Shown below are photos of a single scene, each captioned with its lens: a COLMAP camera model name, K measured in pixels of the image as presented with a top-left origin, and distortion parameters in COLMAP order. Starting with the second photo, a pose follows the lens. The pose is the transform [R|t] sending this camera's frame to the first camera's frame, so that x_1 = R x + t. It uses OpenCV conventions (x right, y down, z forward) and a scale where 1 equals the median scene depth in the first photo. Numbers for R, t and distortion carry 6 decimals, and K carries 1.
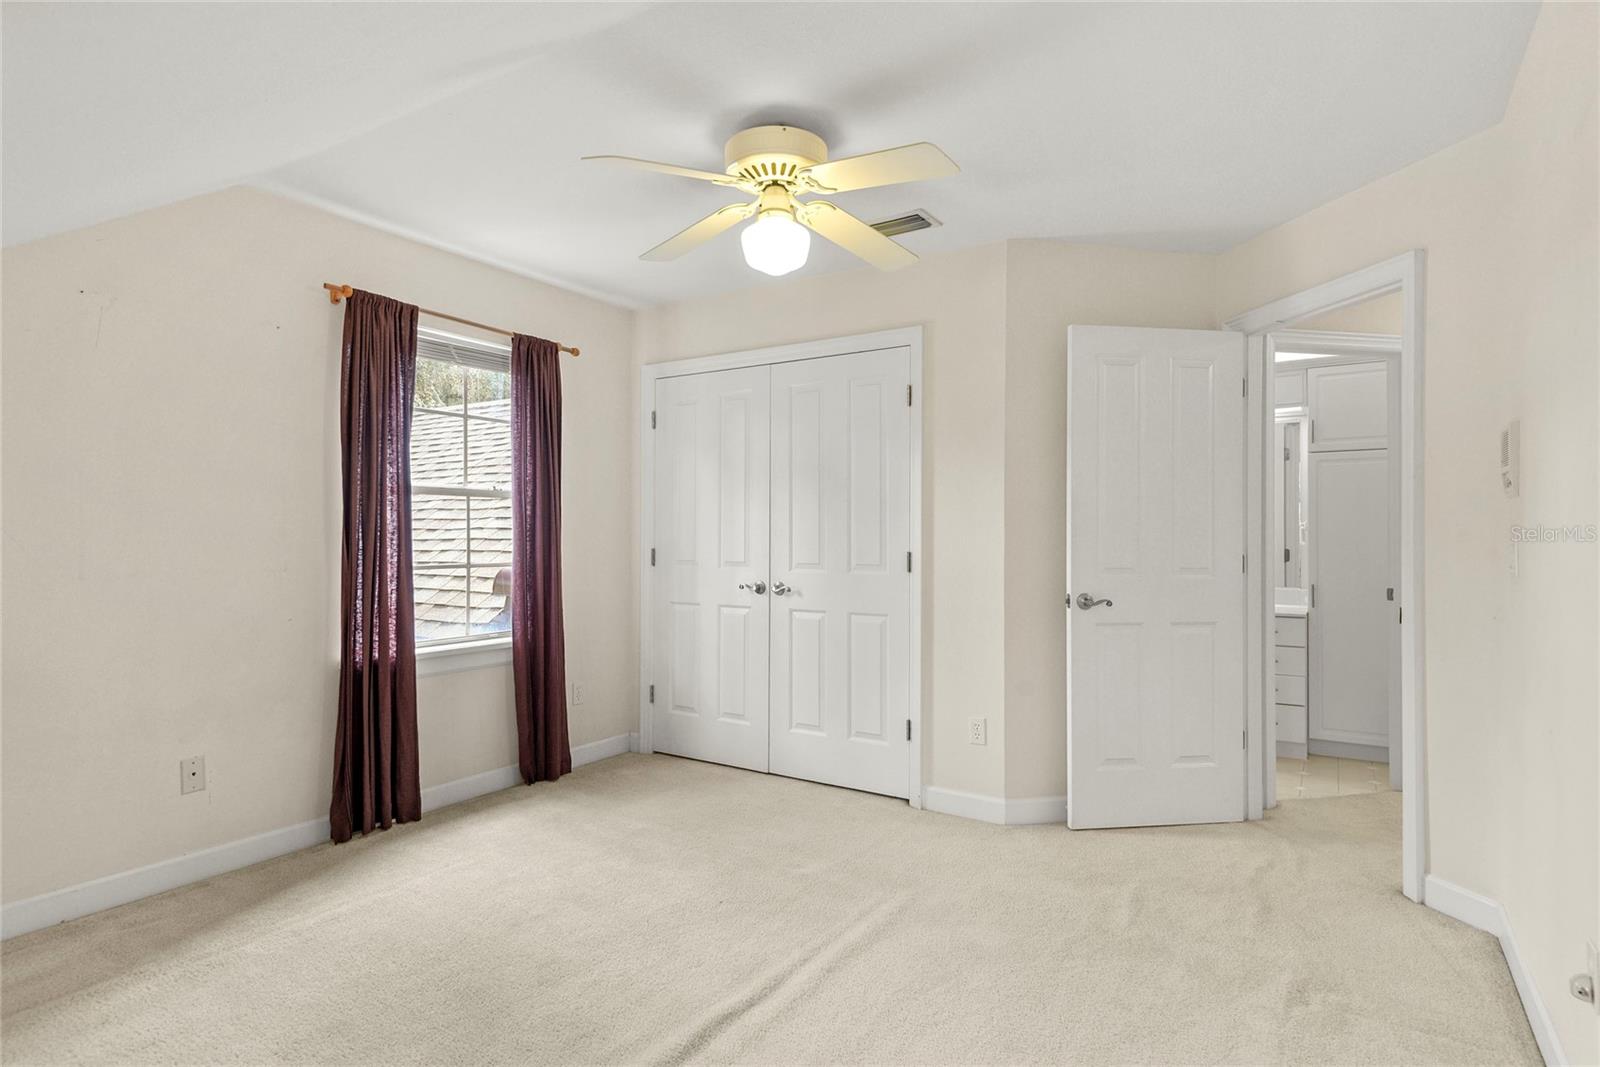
lens RADIAL K [[815.8, 0, 797.2], [0, 815.8, 522.7], [0, 0, 1]] dist [-0.019030, -0.000355]
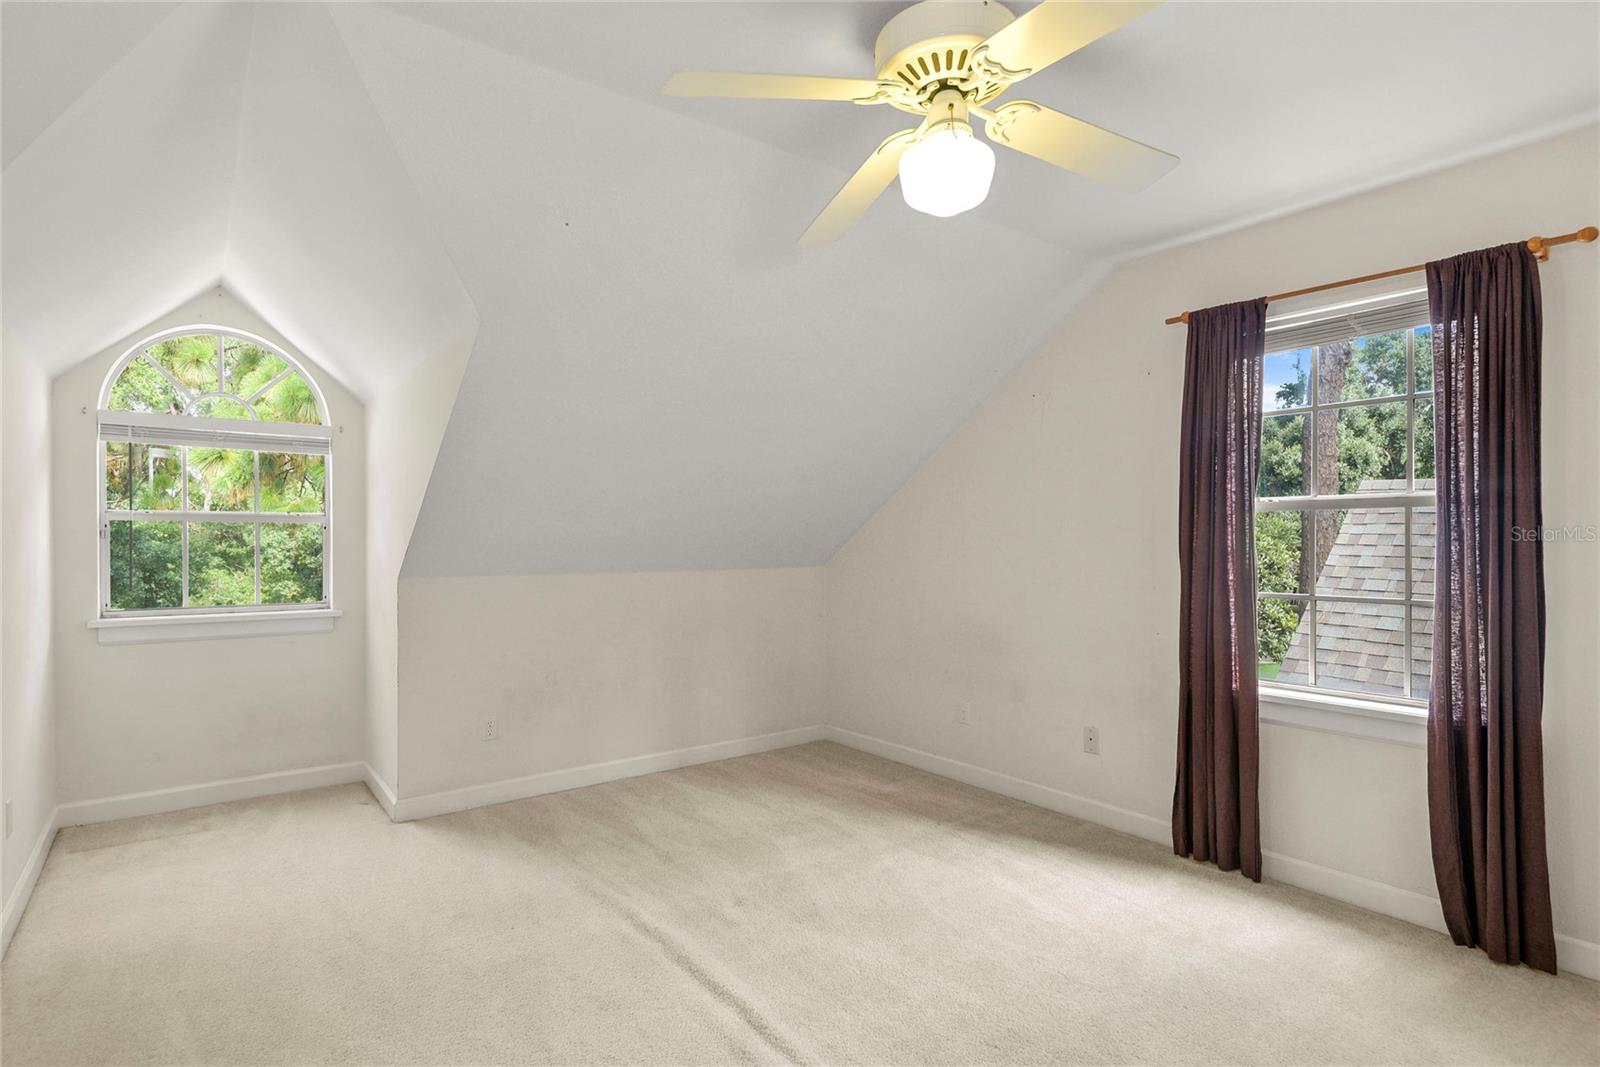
lens RADIAL K [[815.8, 0, 797.2], [0, 815.8, 522.7], [0, 0, 1]] dist [-0.019030, -0.000355]
pose [[-0.363019, -0.012485, -0.931698, 0.538793], [0.023202, 0.999479, -0.022433, -0.015975], [0.931493, -0.029761, -0.362541, 0.861566]]
